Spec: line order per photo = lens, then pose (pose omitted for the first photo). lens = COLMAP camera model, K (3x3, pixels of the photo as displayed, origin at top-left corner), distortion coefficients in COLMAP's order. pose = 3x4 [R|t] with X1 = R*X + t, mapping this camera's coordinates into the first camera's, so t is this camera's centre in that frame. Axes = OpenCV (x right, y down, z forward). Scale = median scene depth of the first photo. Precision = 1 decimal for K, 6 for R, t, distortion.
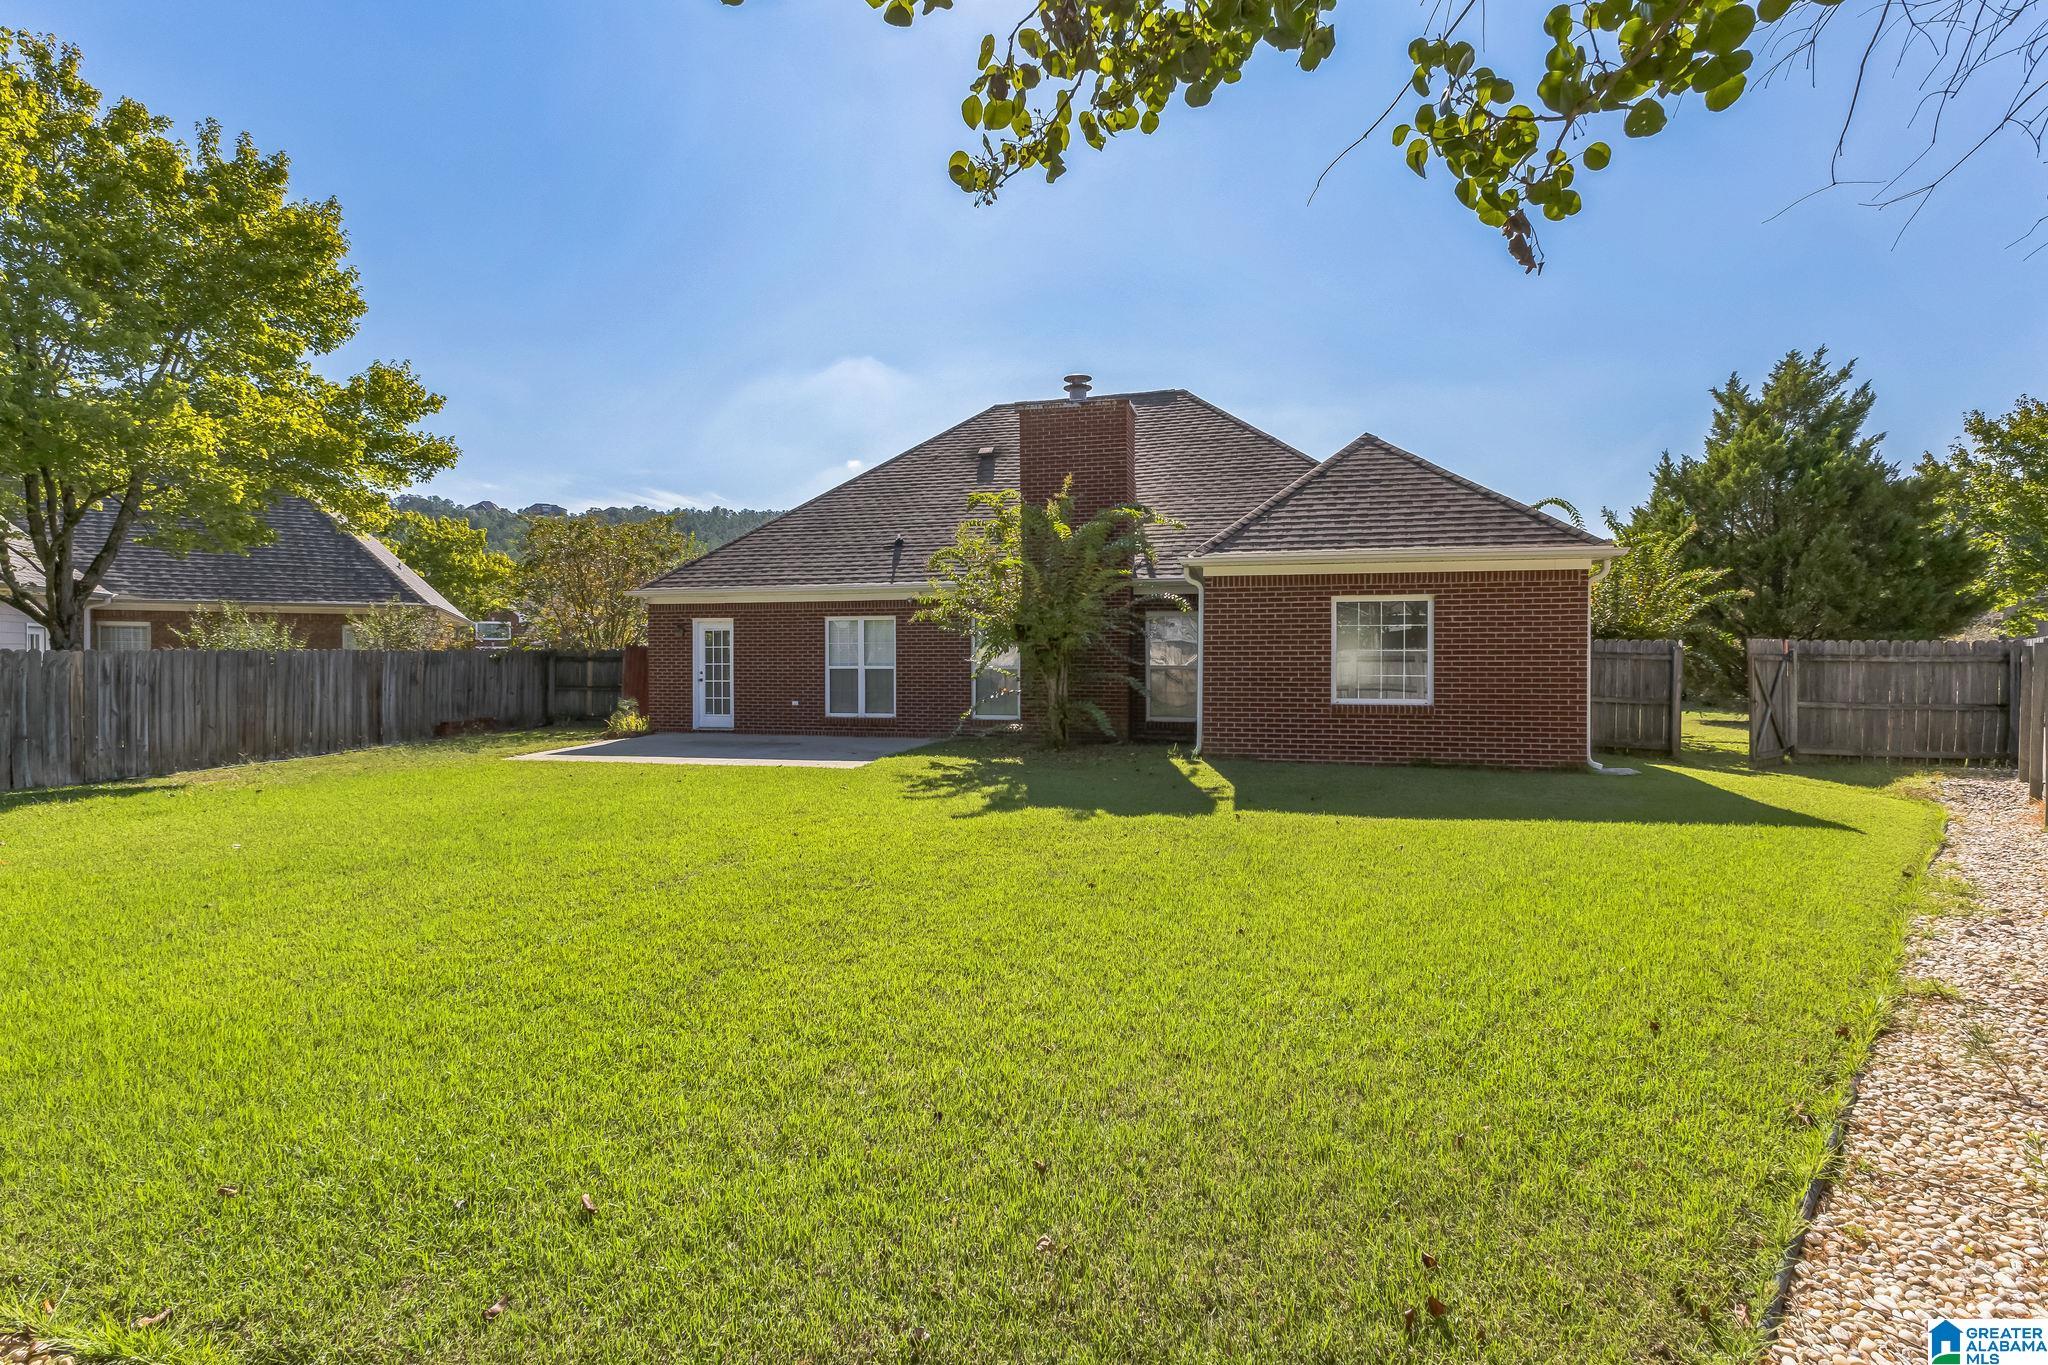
lens RADIAL K [[896.3, 0, 1022.7], [0, 896.3, 677.4], [0, 0, 1]] dist [0.002048, -0.000588]
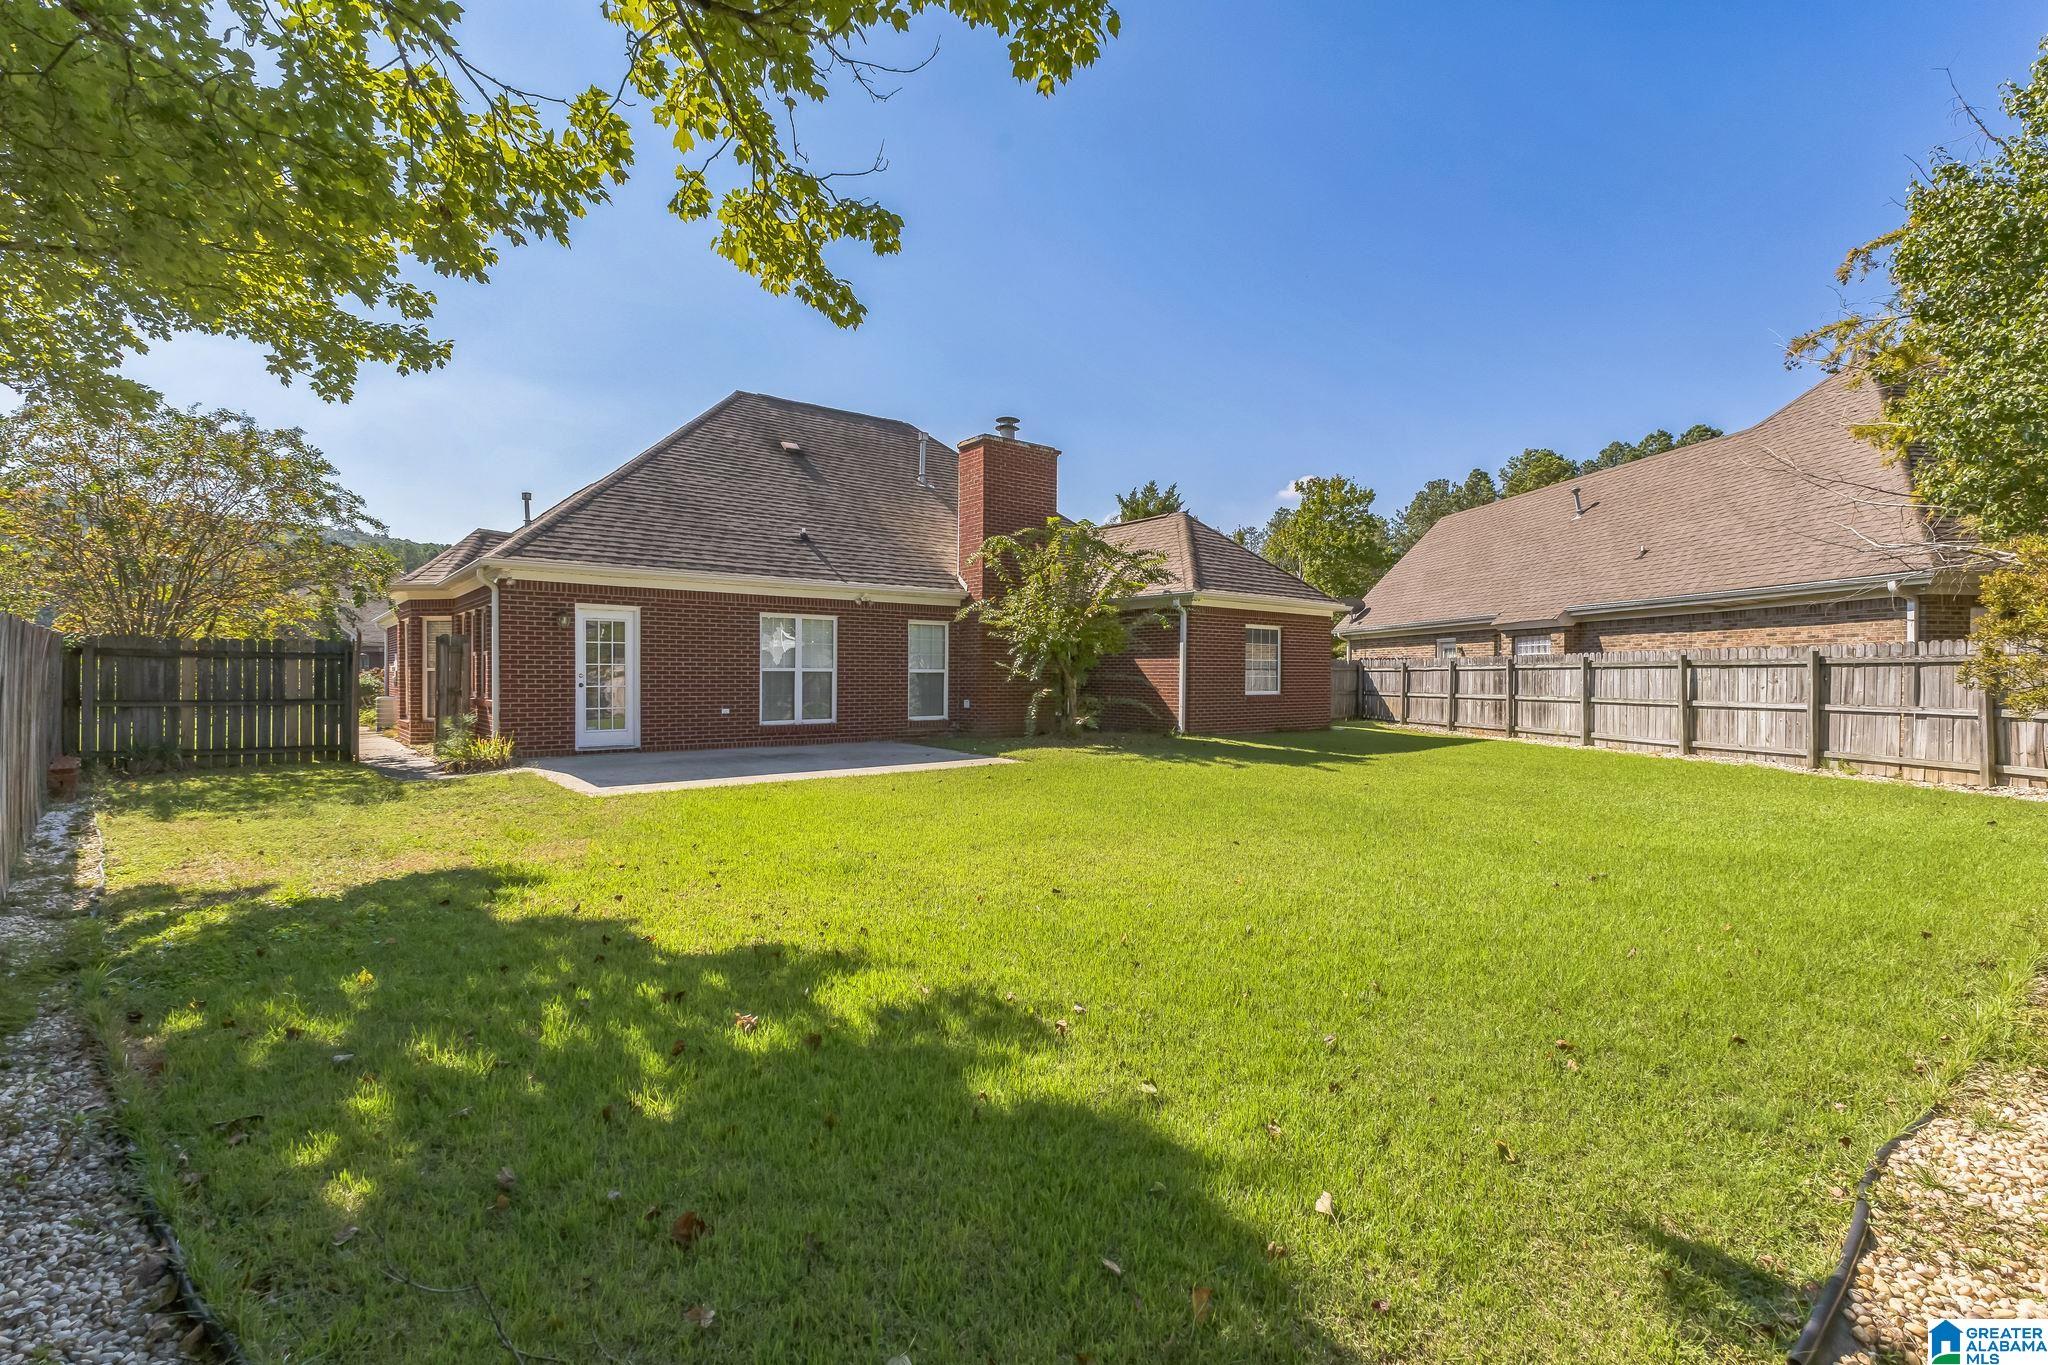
lens RADIAL K [[896.3, 0, 1029.0], [0, 896.3, 681.1], [0, 0, 1]] dist [0.002048, -0.000588]
pose [[0.604681, -0.003371, 0.796461, -0.760755], [0.008893, 0.999957, -0.002520, 0.004953], [-0.796418, 0.008607, 0.604685, 0.252223]]
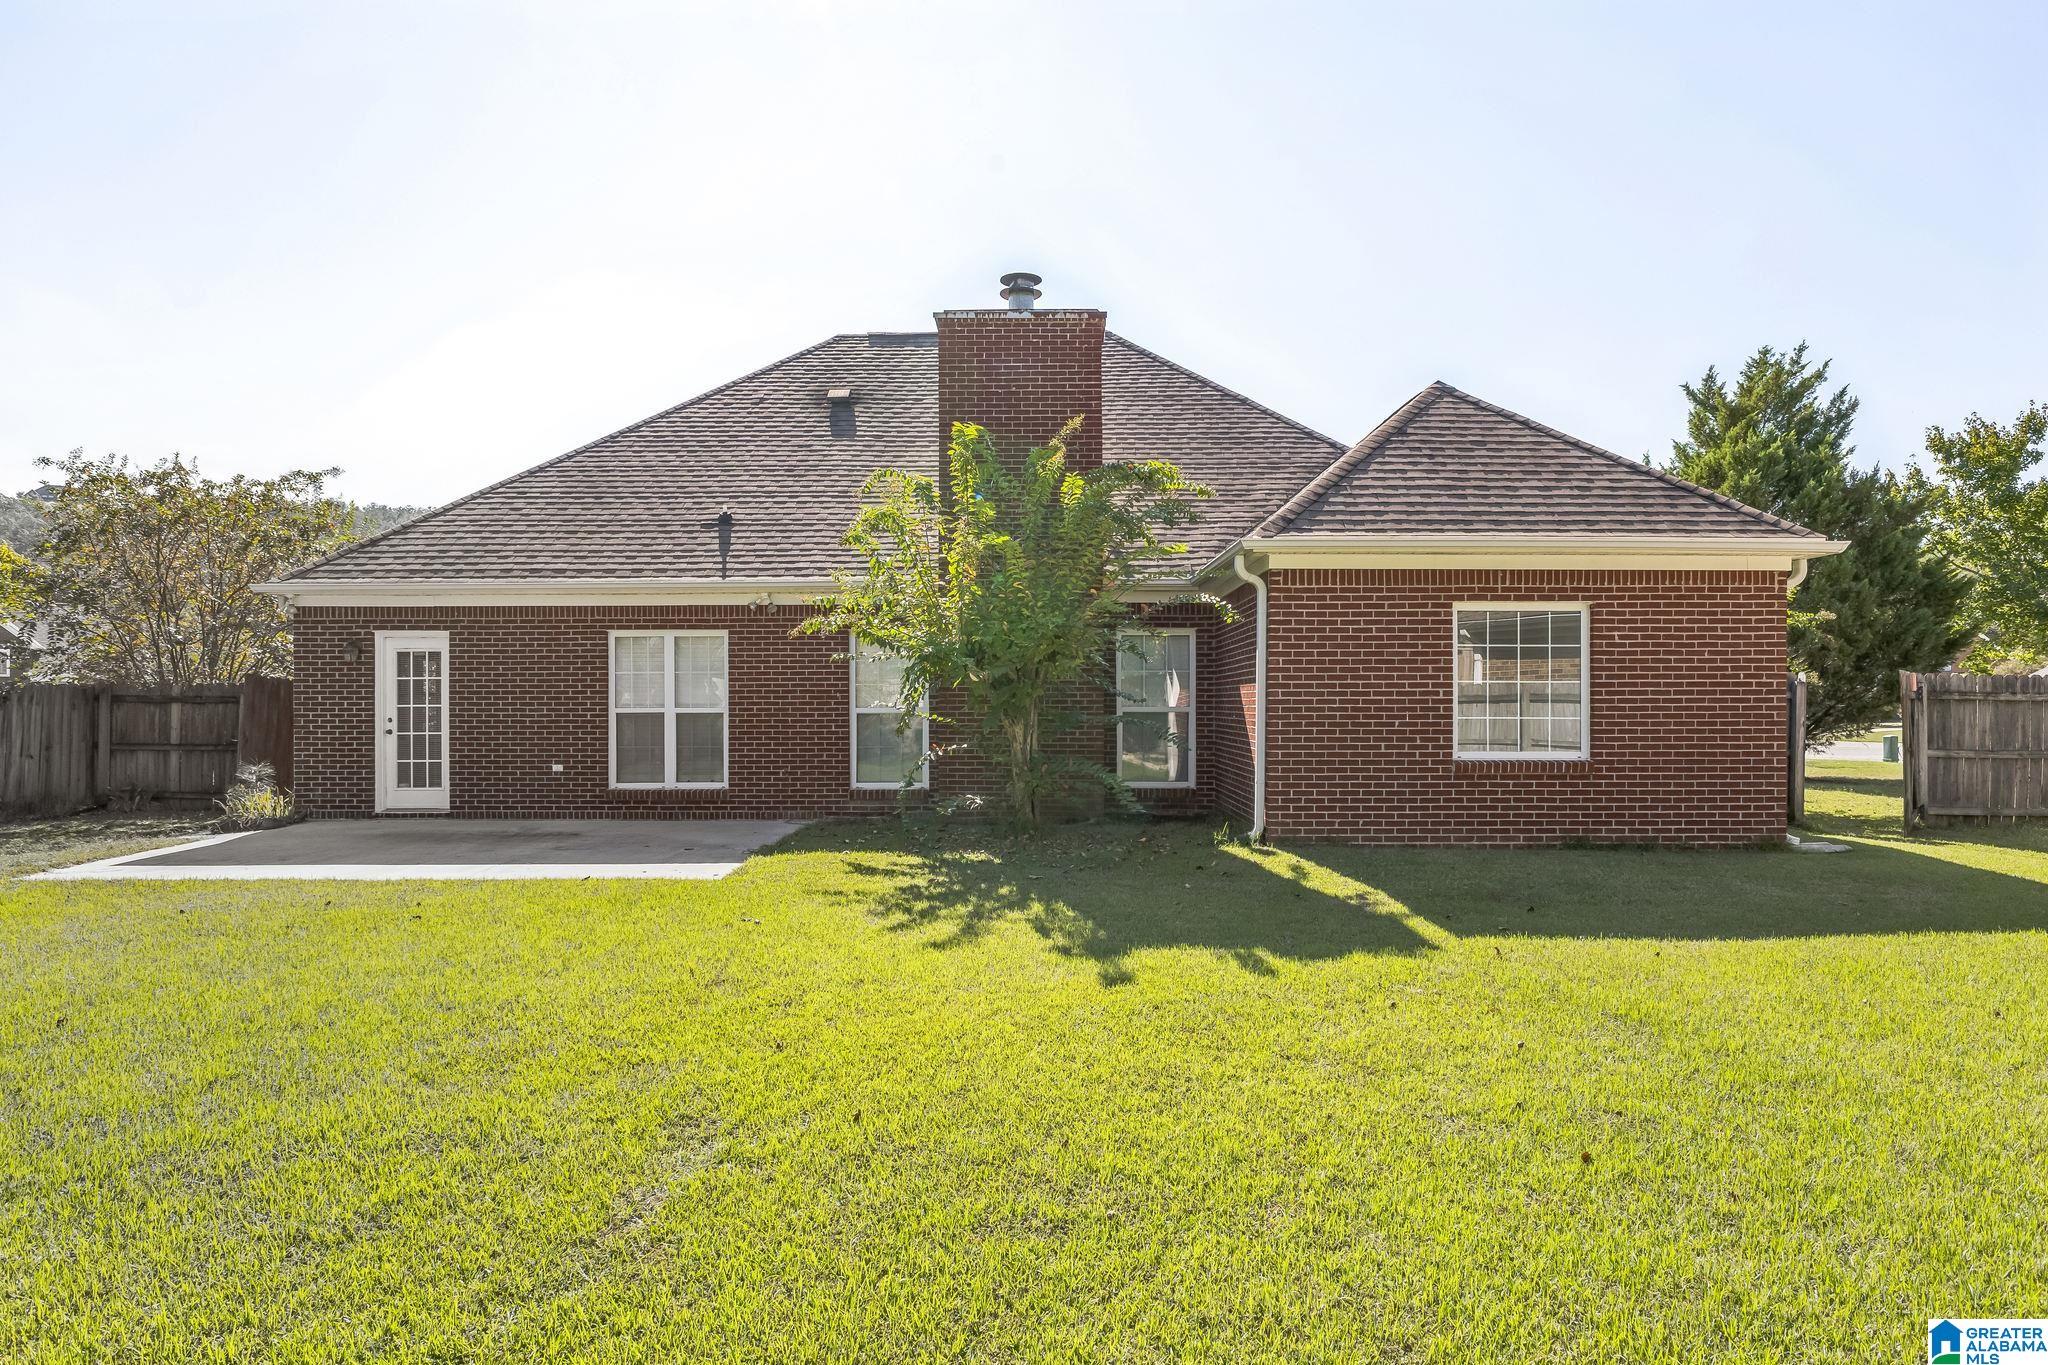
lens RADIAL K [[1107.1, 0, 1017.2], [0, 1107.1, 719.3], [0, 0, 1]] dist [-0.016081, -0.000919]
pose [[0.973682, -0.002913, 0.227893, -0.117286], [0.004991, 0.999951, -0.008542, 0.002955], [-0.227857, 0.009455, 0.973649, 0.177269]]
